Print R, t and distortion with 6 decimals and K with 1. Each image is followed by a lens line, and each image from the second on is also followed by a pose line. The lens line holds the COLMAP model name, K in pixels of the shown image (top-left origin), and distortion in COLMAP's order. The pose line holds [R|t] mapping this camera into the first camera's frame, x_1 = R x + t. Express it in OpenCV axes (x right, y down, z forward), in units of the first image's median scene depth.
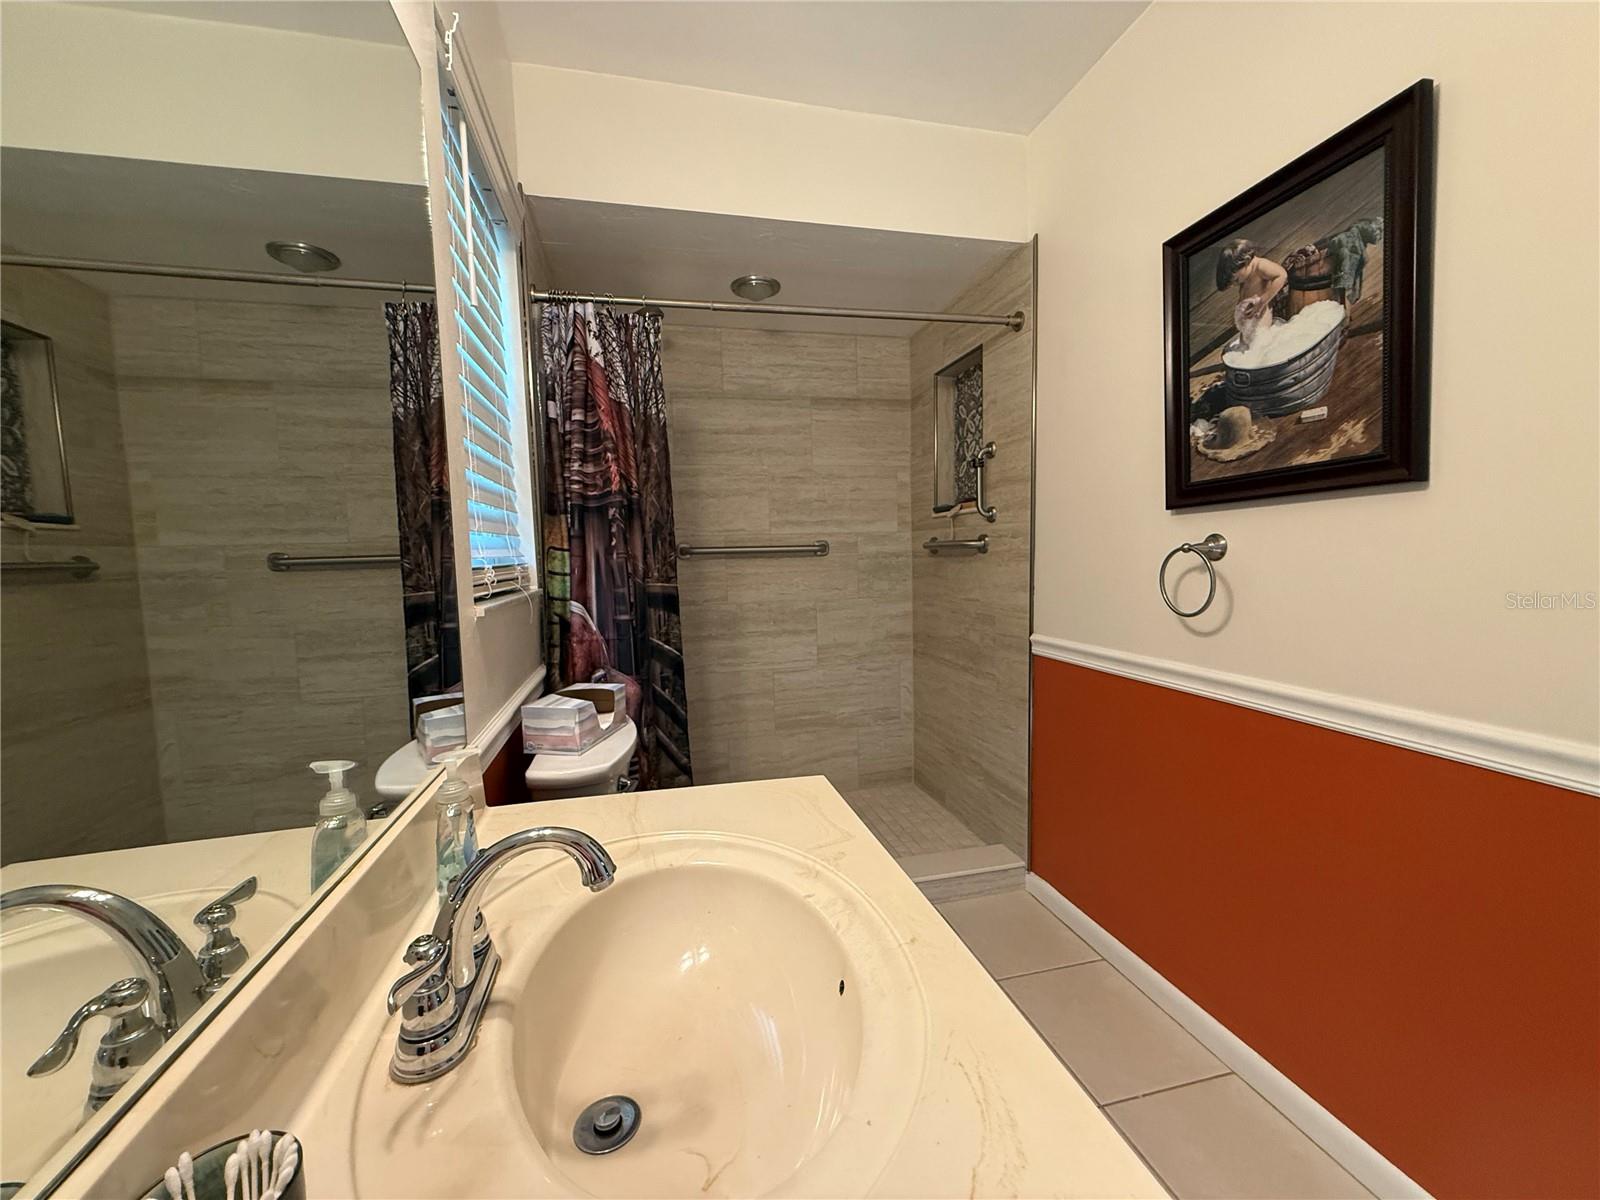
lens RADIAL K [[639.6, 0, 795.1], [0, 639.6, 599.8], [0, 0, 1]] dist [-0.001832, 0.002129]
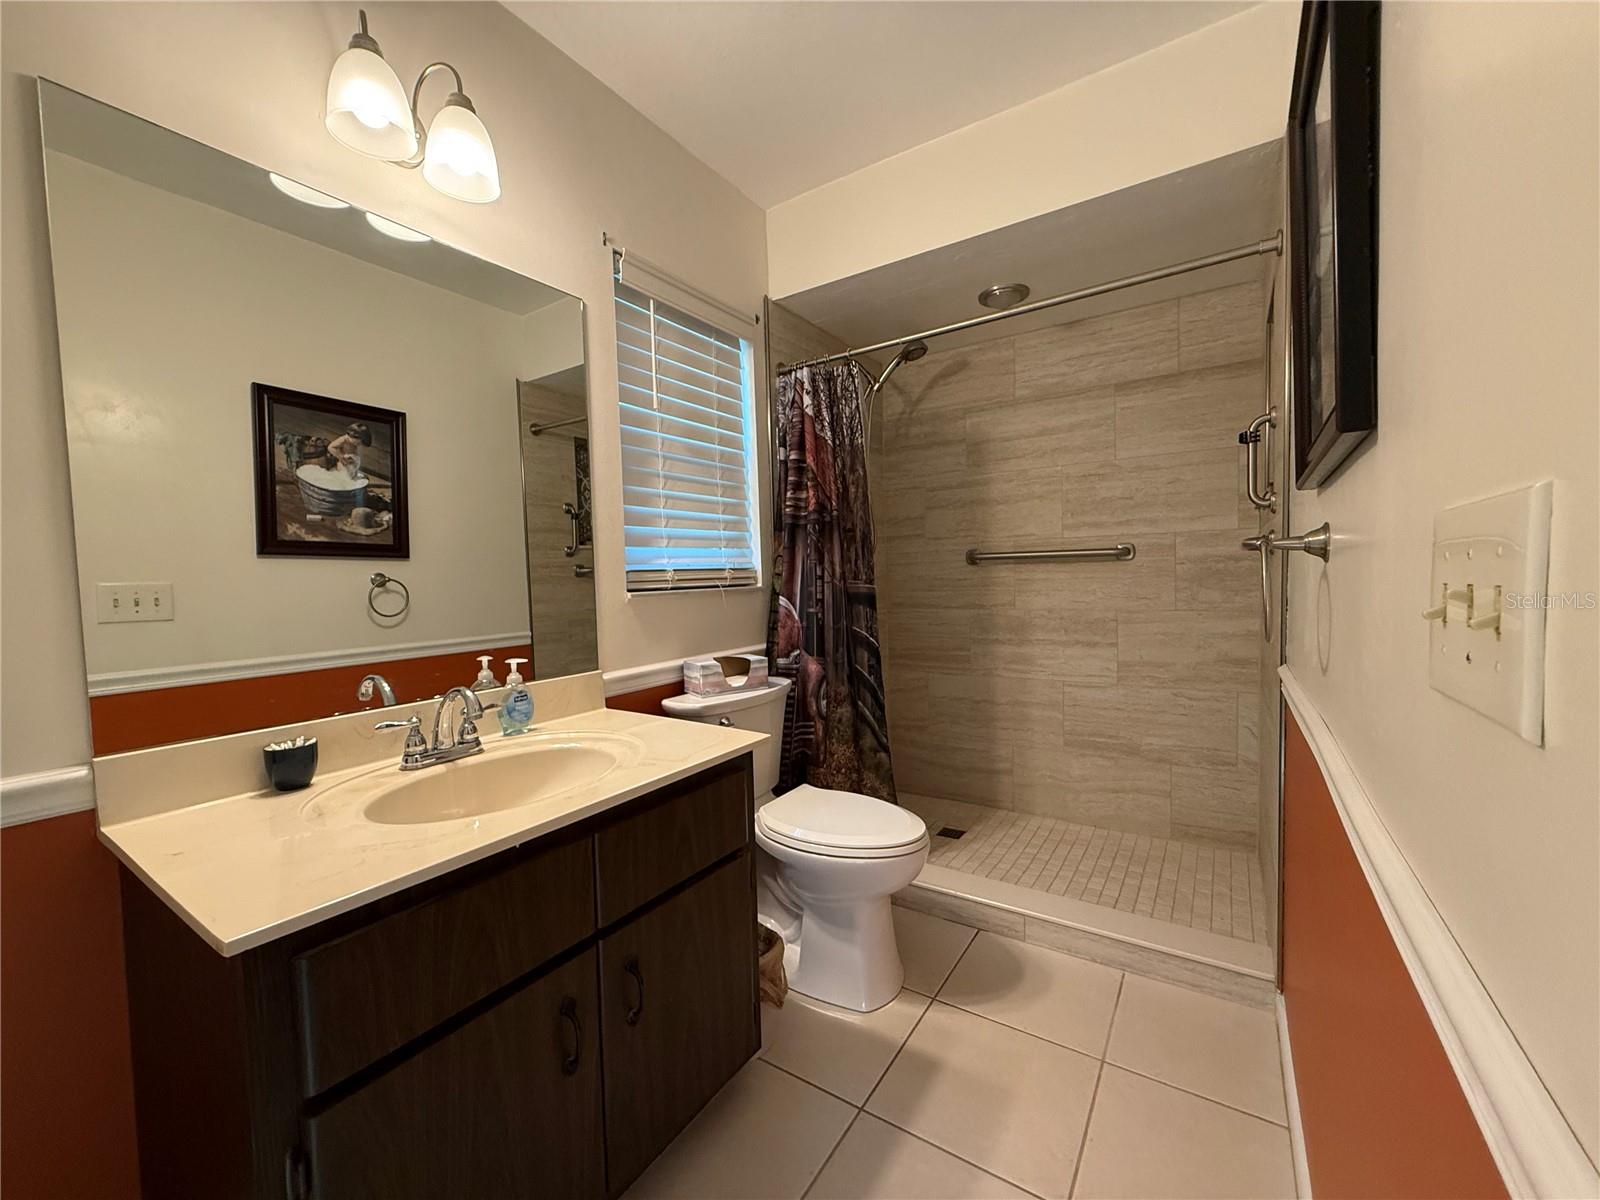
lens RADIAL K [[639.6, 0, 792.7], [0, 639.6, 599.4], [0, 0, 1]] dist [-0.001832, 0.002129]
pose [[0.680896, 0.035237, -0.731532, 0.387201], [-0.044109, 0.999002, 0.007066, -0.000873], [0.731051, 0.027456, 0.681770, 0.065493]]
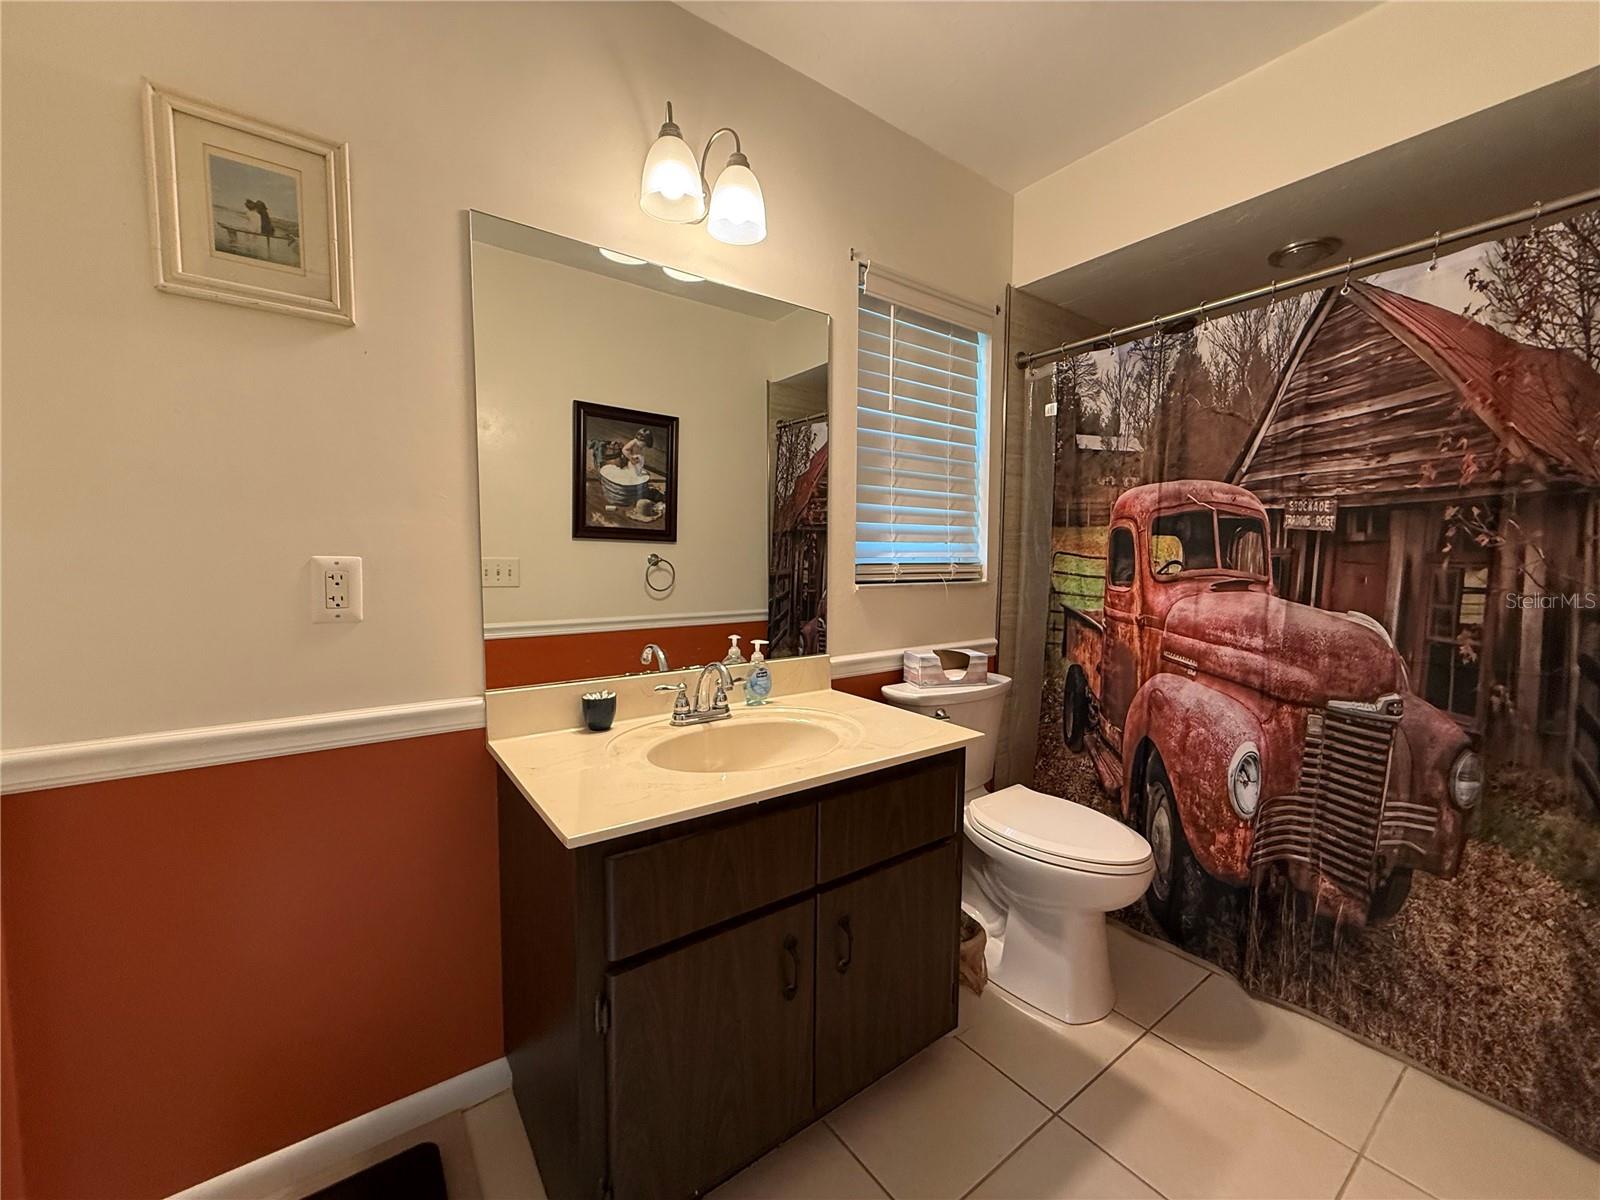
lens RADIAL K [[639.6, 0, 796.0], [0, 639.6, 598.4], [0, 0, 1]] dist [-0.001832, 0.002129]
pose [[0.393237, 0.090239, -0.914998, 0.414828], [-0.086928, 0.994363, 0.060707, -0.017169], [0.915319, 0.055667, 0.398864, 0.046662]]
